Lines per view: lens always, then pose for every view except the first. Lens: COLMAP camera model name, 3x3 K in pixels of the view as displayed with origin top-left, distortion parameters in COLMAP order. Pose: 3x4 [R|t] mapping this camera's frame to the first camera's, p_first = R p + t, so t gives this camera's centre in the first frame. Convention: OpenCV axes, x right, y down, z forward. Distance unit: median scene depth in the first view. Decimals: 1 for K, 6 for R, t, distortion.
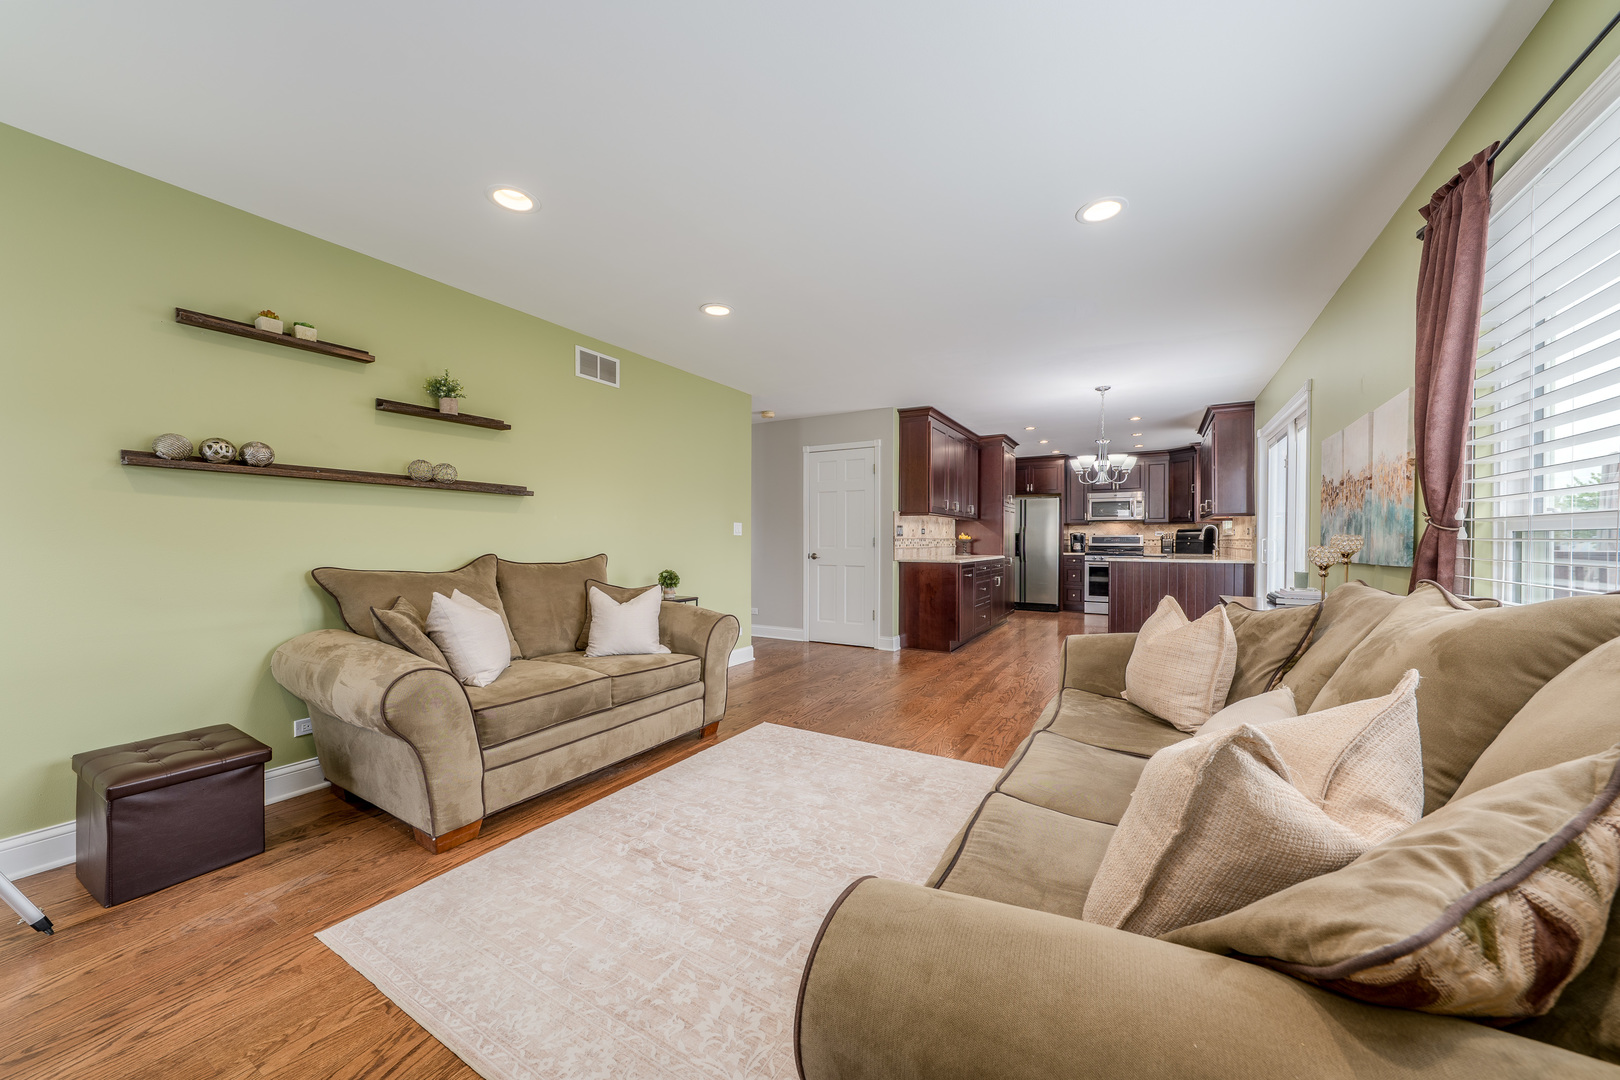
lens RADIAL K [[579.2, 0, 810.0], [0, 579.2, 540.0], [0, 0, 1]] dist [-0.000966, 0.000003]
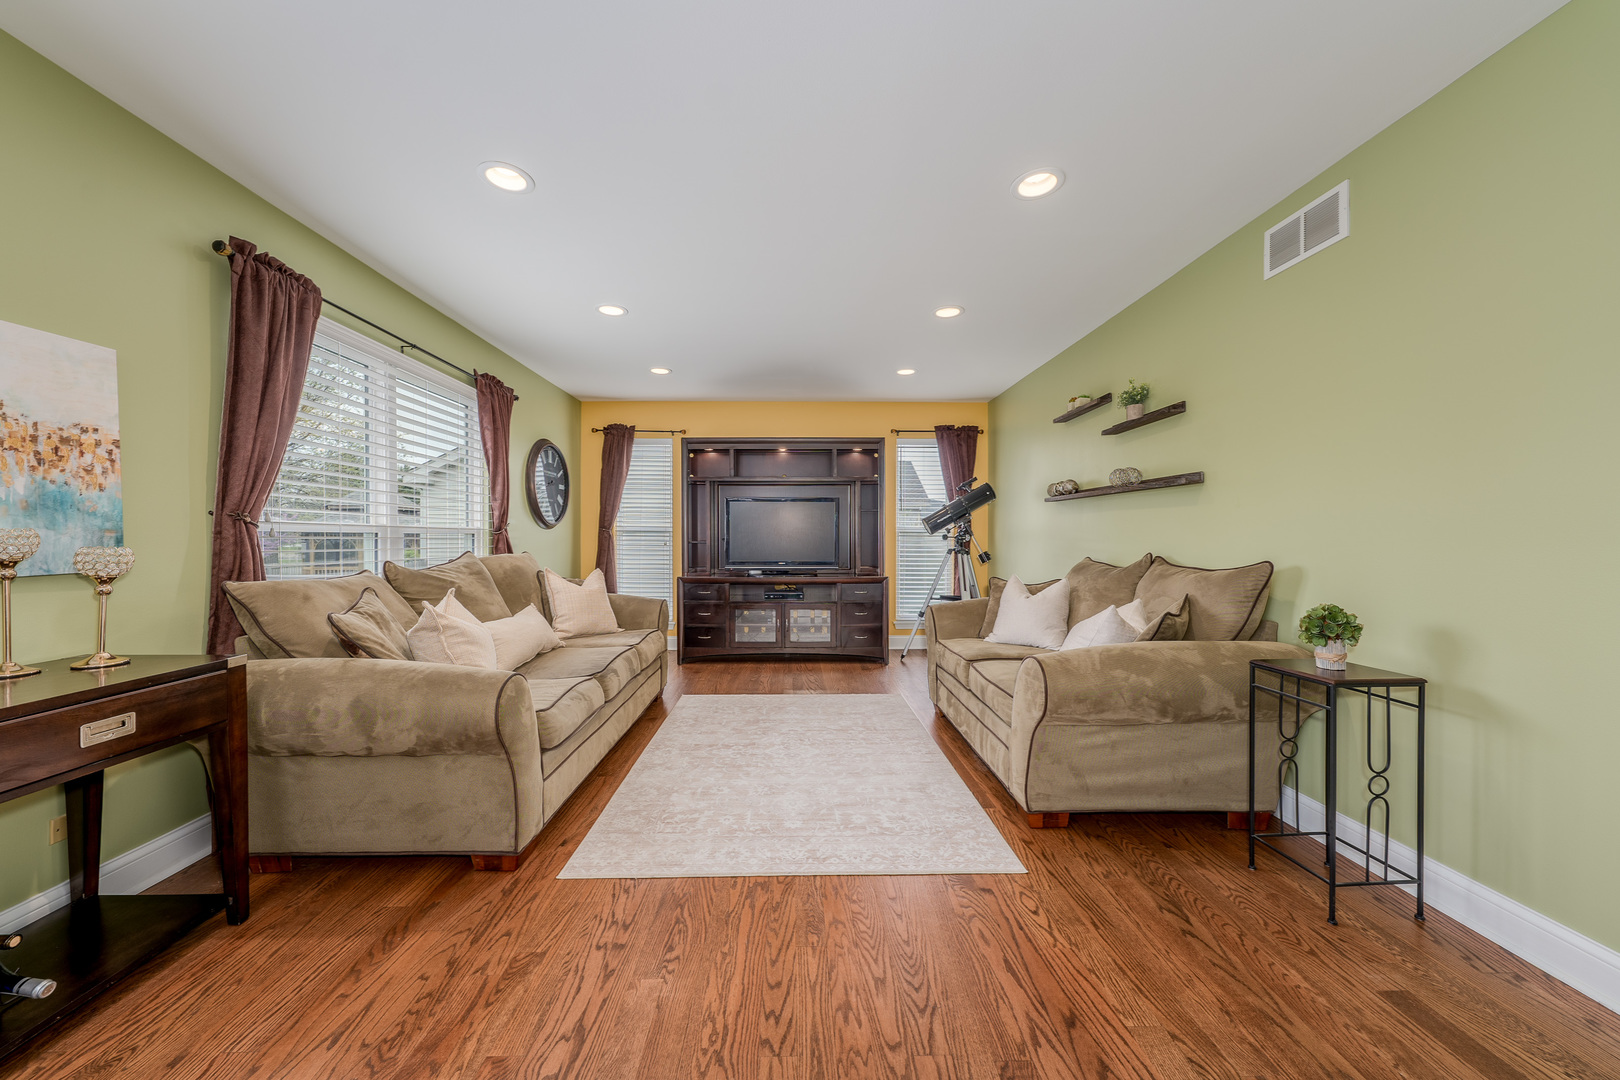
lens RADIAL K [[579.2, 0, 810.0], [0, 579.2, 540.0], [0, 0, 1]] dist [-0.000966, 0.000003]
pose [[-0.844418, 0.002067, -0.535682, 0.413929], [0.001378, 0.999998, 0.001686, 0.001074], [0.535684, 0.000686, -0.844418, 1.443425]]
